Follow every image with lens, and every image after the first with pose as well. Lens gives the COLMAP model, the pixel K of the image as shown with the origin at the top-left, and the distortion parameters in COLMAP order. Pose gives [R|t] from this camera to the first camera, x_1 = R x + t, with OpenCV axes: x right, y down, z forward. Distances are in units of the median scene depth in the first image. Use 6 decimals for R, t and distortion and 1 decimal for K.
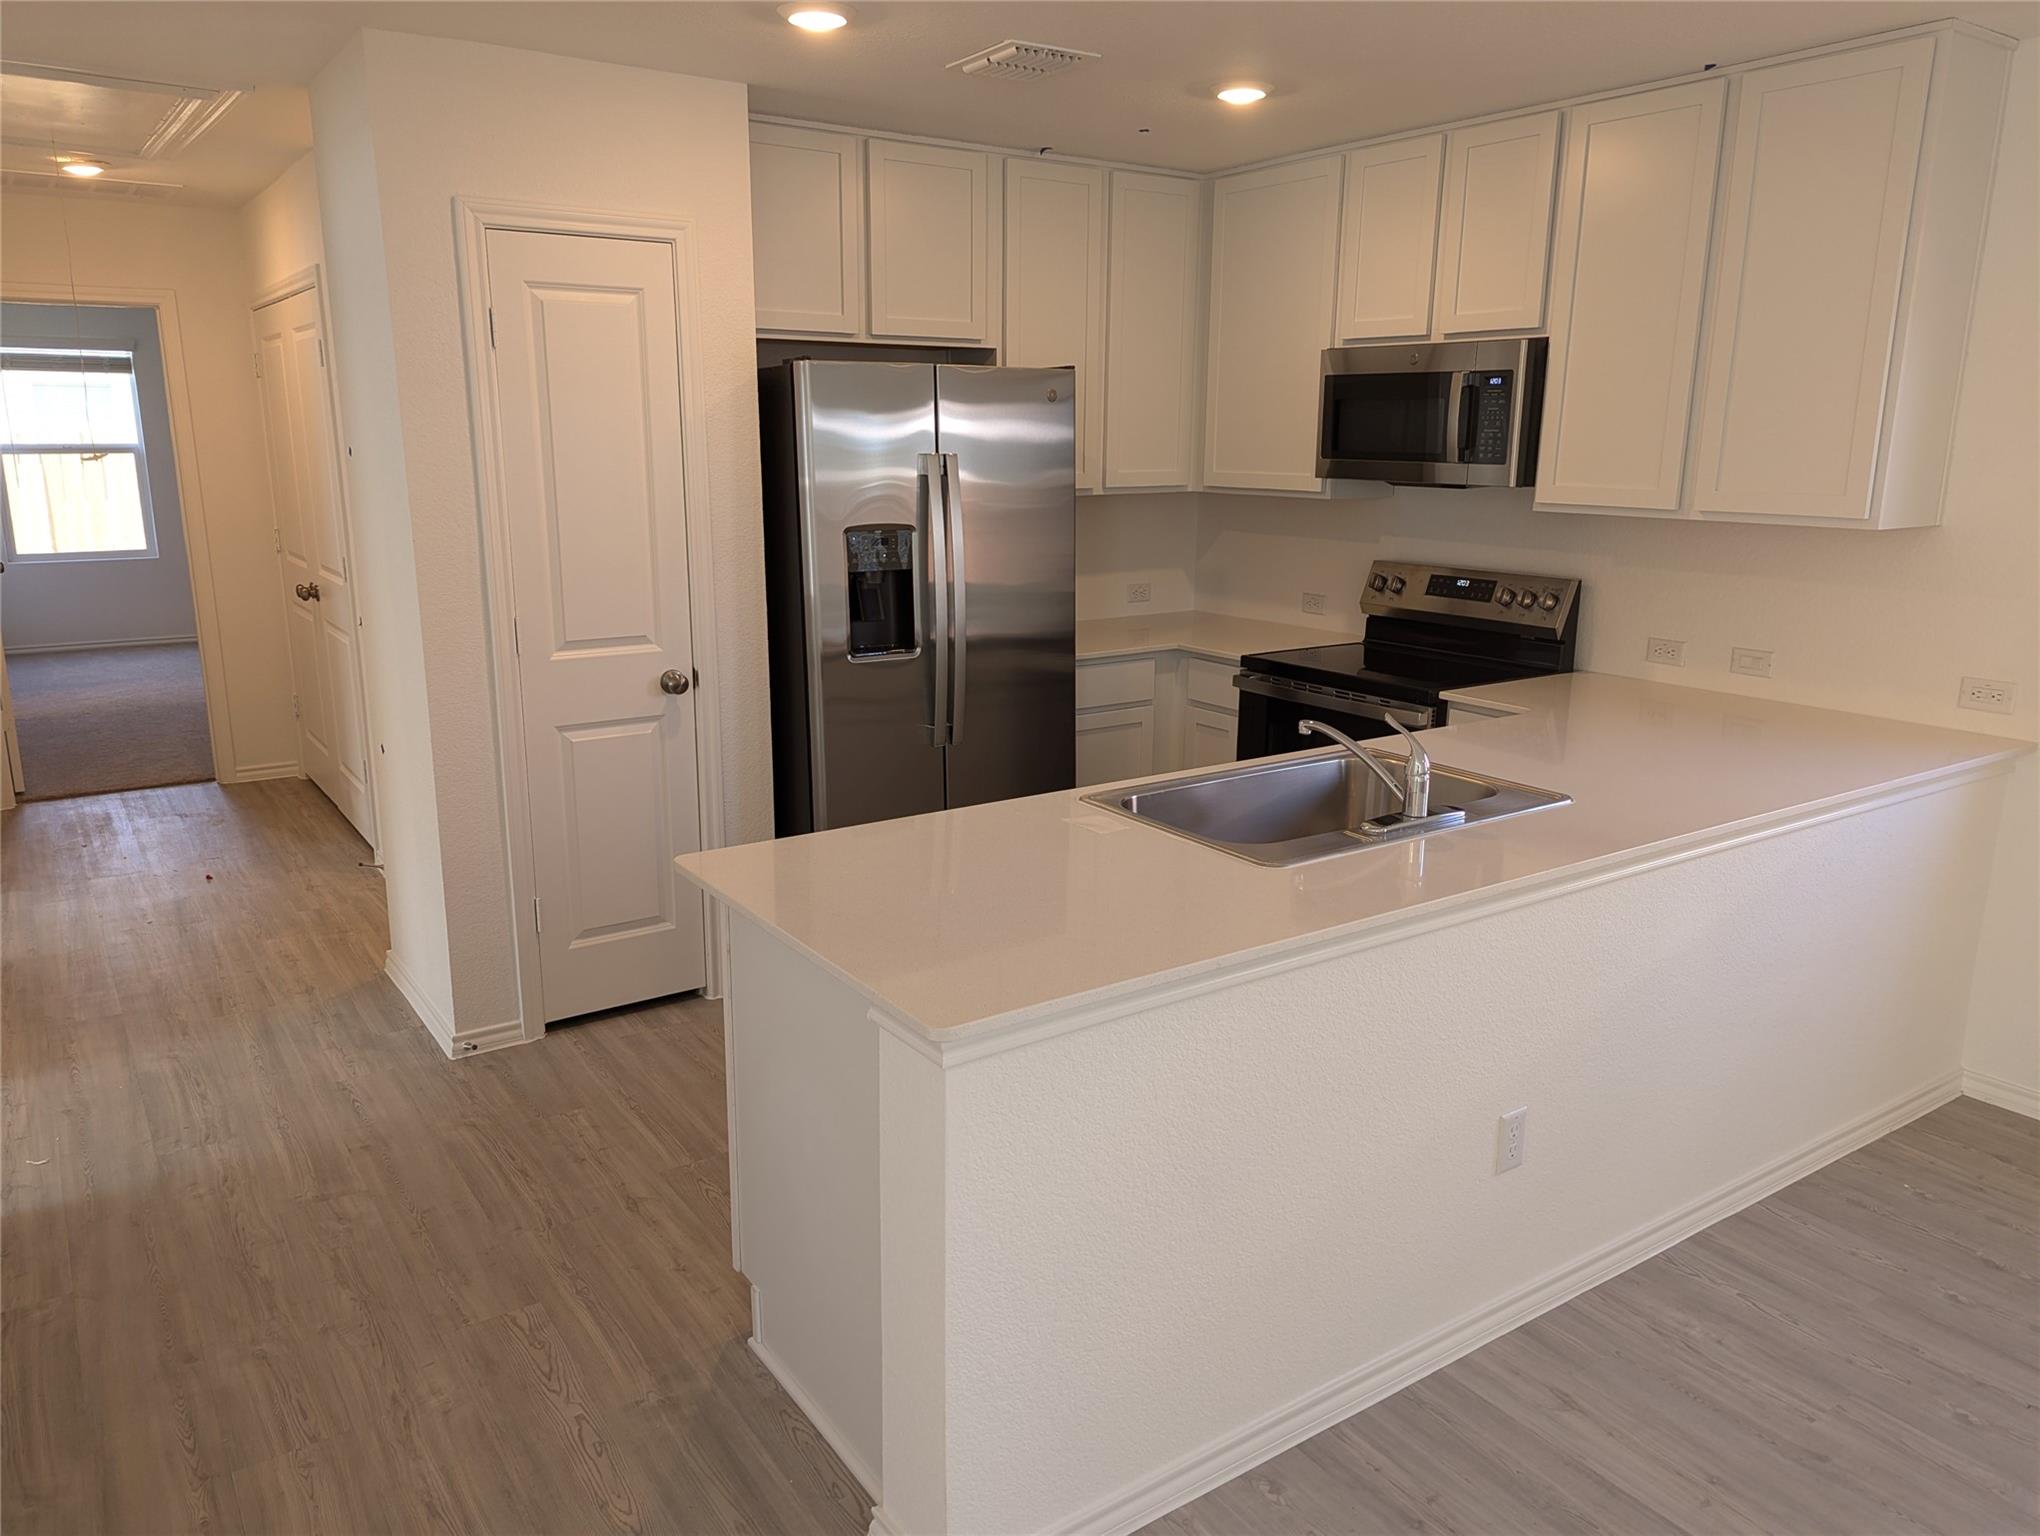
lens RADIAL K [[1427.9, 0, 1020.0], [0, 1427.9, 768.0], [0, 0, 1]] dist [0.062065, -0.053848]
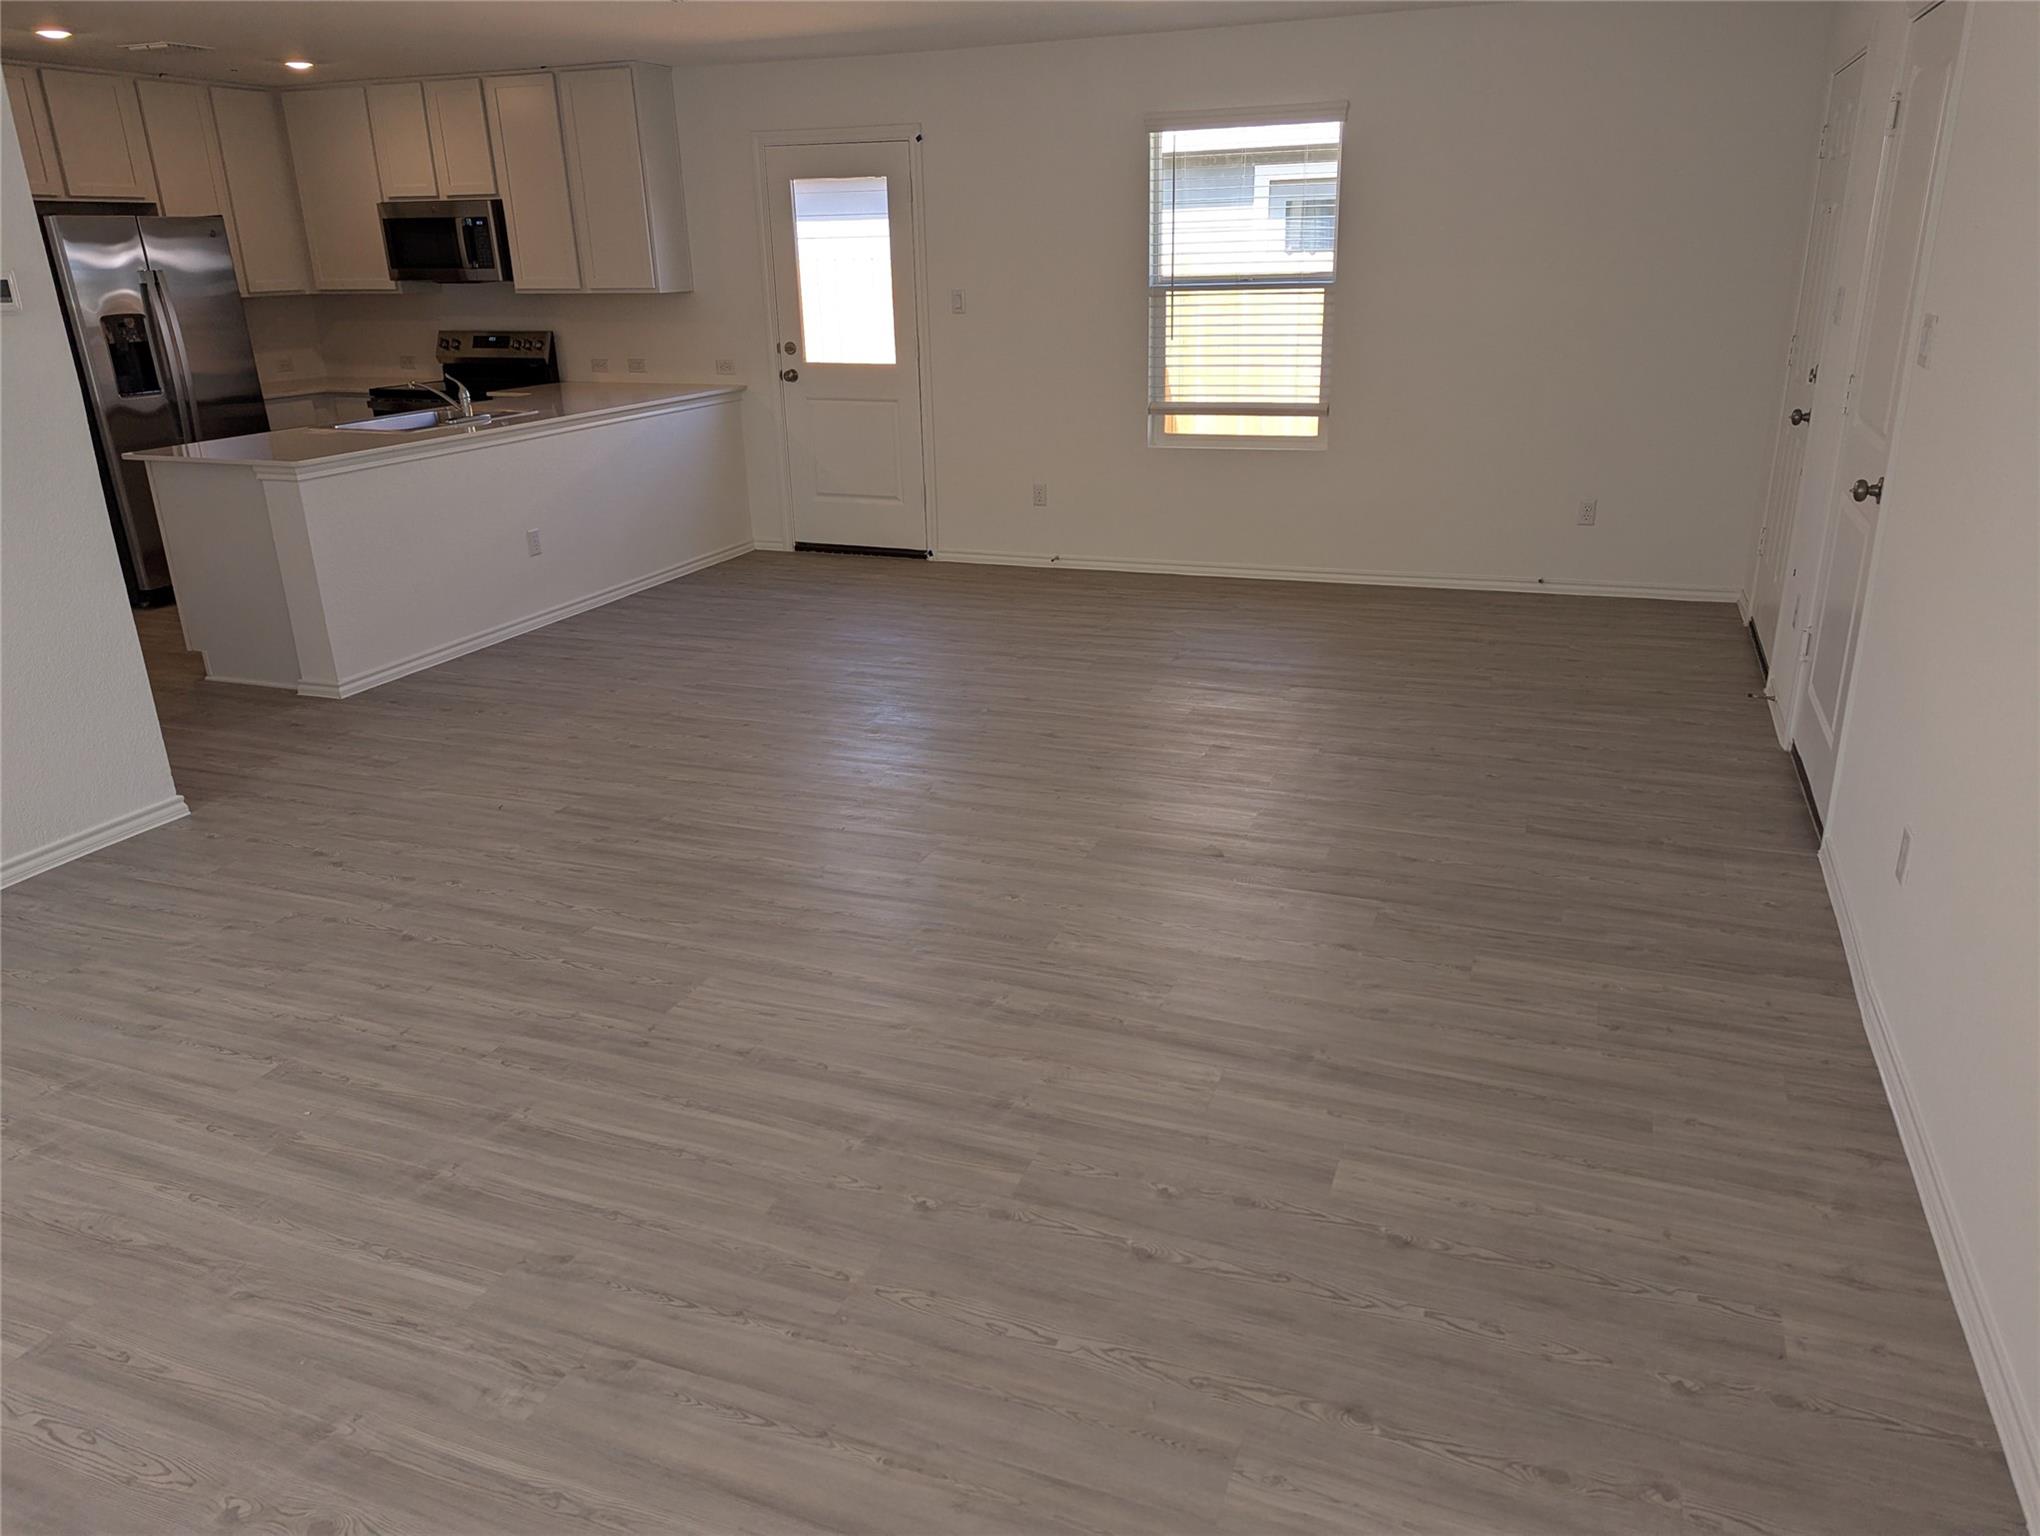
lens RADIAL K [[1427.9, 0, 1020.0], [0, 1427.9, 768.0], [0, 0, 1]] dist [0.062065, -0.053848]
pose [[0.829122, -0.215017, 0.516066, -0.203290], [0.156597, 0.975452, 0.154827, 0.232892], [-0.536688, -0.047556, 0.842439, -0.958165]]
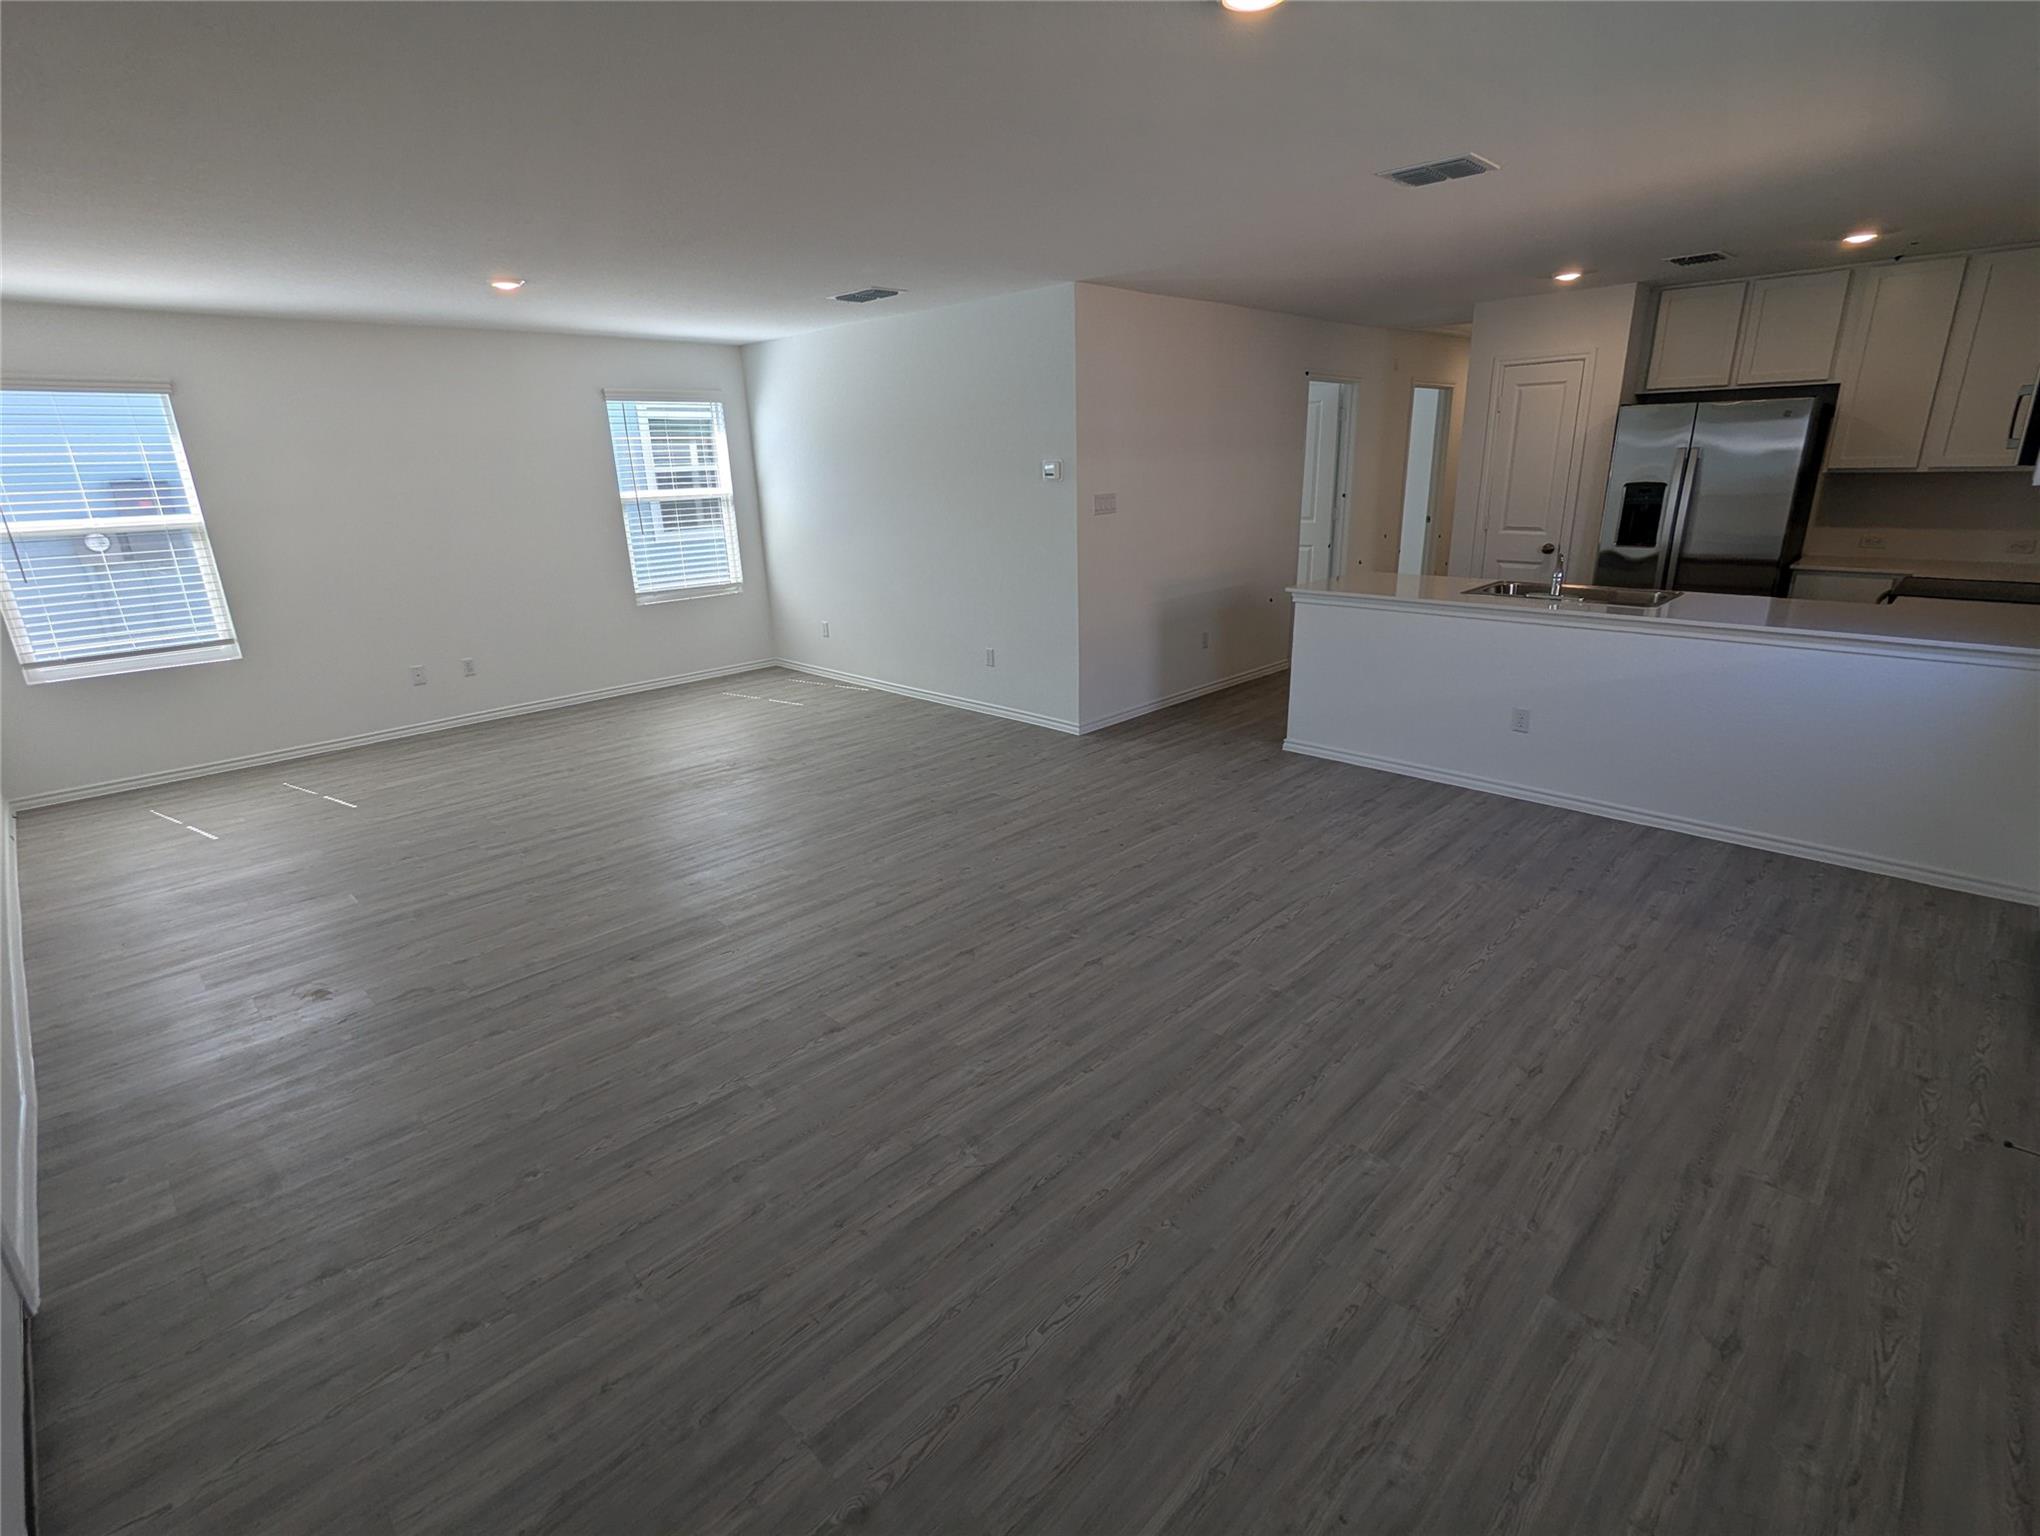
lens RADIAL K [[975.1, 0, 1020.0], [0, 975.1, 768.0], [0, 0, 1]] dist [0.000345, -0.000302]
pose [[0.182114, 0.288650, -0.939955, 1.113213], [-0.200295, 0.946788, 0.251942, 0.047924], [0.962661, 0.142386, 0.230239, -0.156631]]
